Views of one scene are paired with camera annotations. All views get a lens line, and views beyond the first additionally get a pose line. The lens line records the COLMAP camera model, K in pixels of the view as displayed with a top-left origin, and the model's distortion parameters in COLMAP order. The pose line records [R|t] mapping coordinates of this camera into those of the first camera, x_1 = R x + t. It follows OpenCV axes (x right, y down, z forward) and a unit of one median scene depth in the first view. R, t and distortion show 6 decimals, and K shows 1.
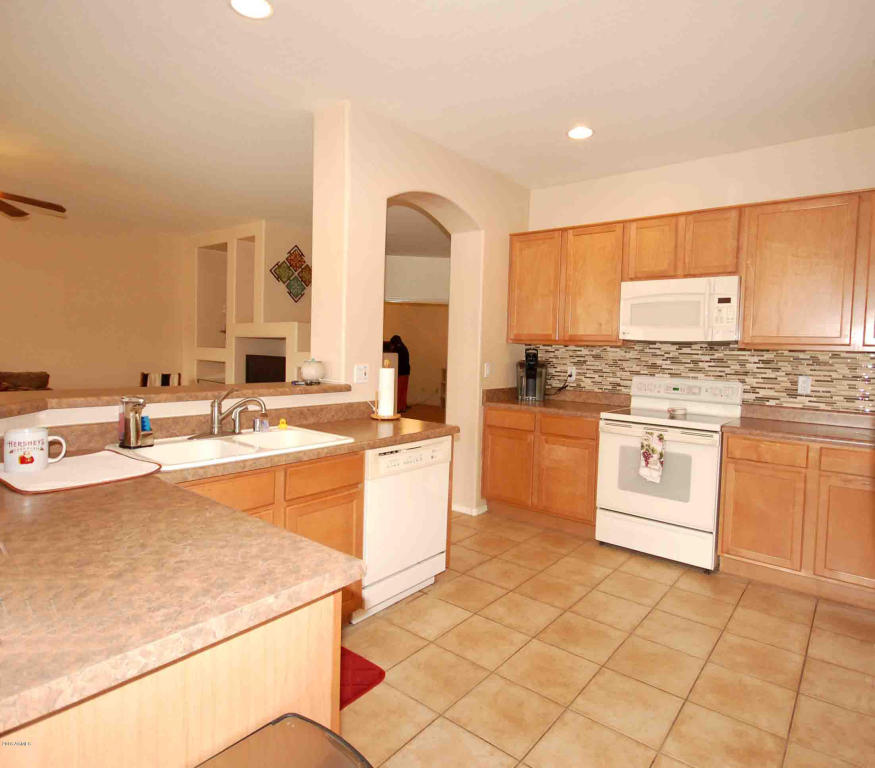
lens RADIAL K [[548.7, 0, 433.8], [0, 548.7, 372.2], [0, 0, 1]] dist [0.005241, 0.007289]
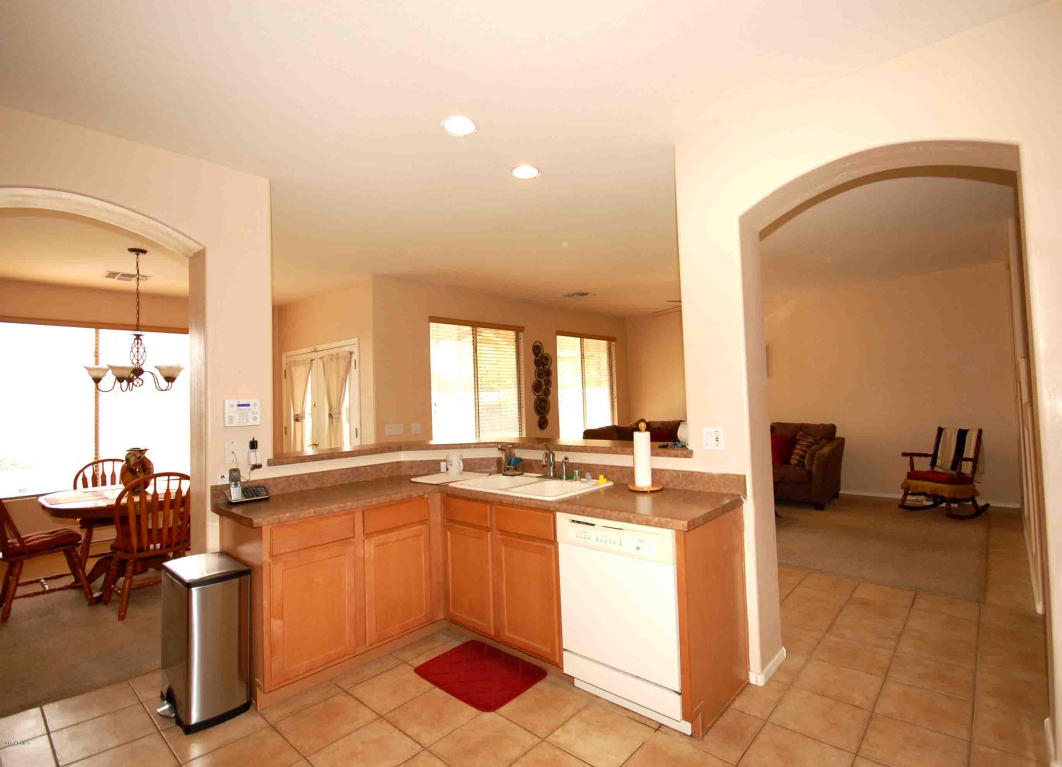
lens RADIAL K [[507.0, 0, 552.5], [0, 507.0, 380.2], [0, 0, 1]] dist [-0.017754, -0.000164]
pose [[-0.028656, -0.060531, -0.997755, 0.575048], [-0.012003, 0.998114, -0.060208, -0.032720], [0.999517, 0.010251, -0.029329, 0.693743]]
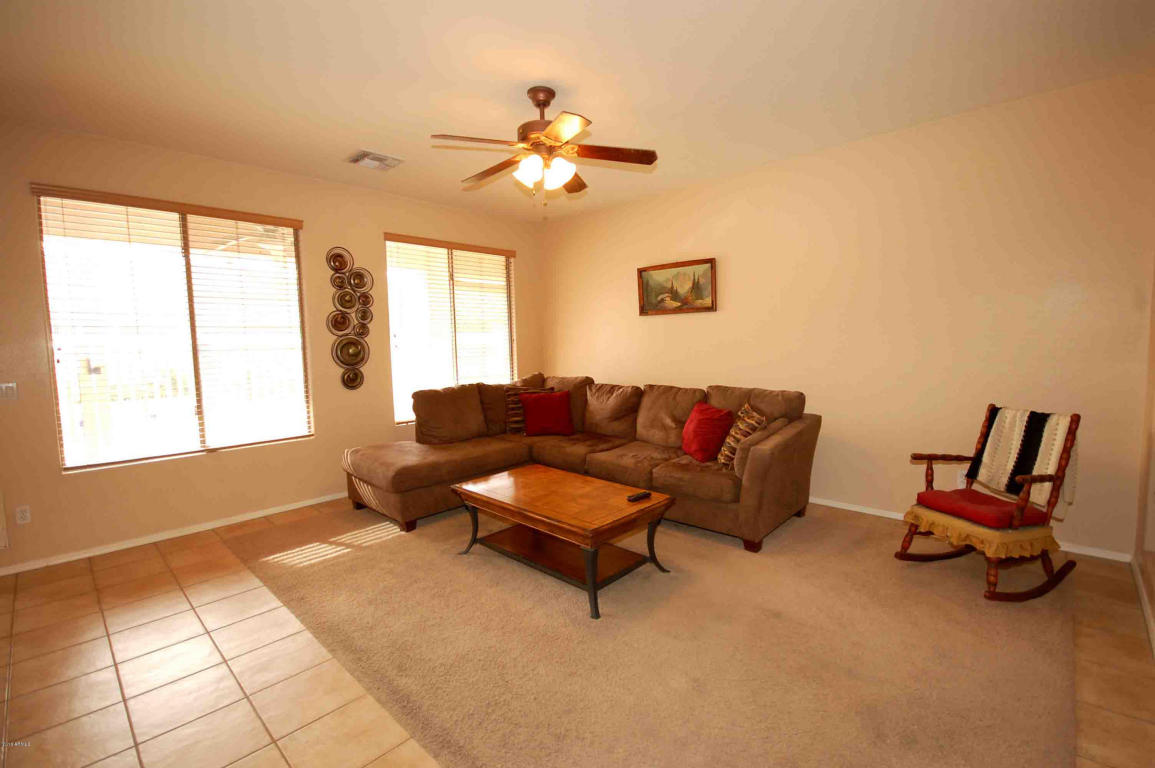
lens RADIAL K [[511.0, 0, 579.7], [0, 511.0, 381.4], [0, 0, 1]] dist [0.000493, -0.003562]
pose [[-0.056644, 0.071172, -0.995854, -0.121314], [-0.022954, 0.997099, 0.072566, -0.079816], [0.998131, 0.026969, -0.054846, 1.197416]]
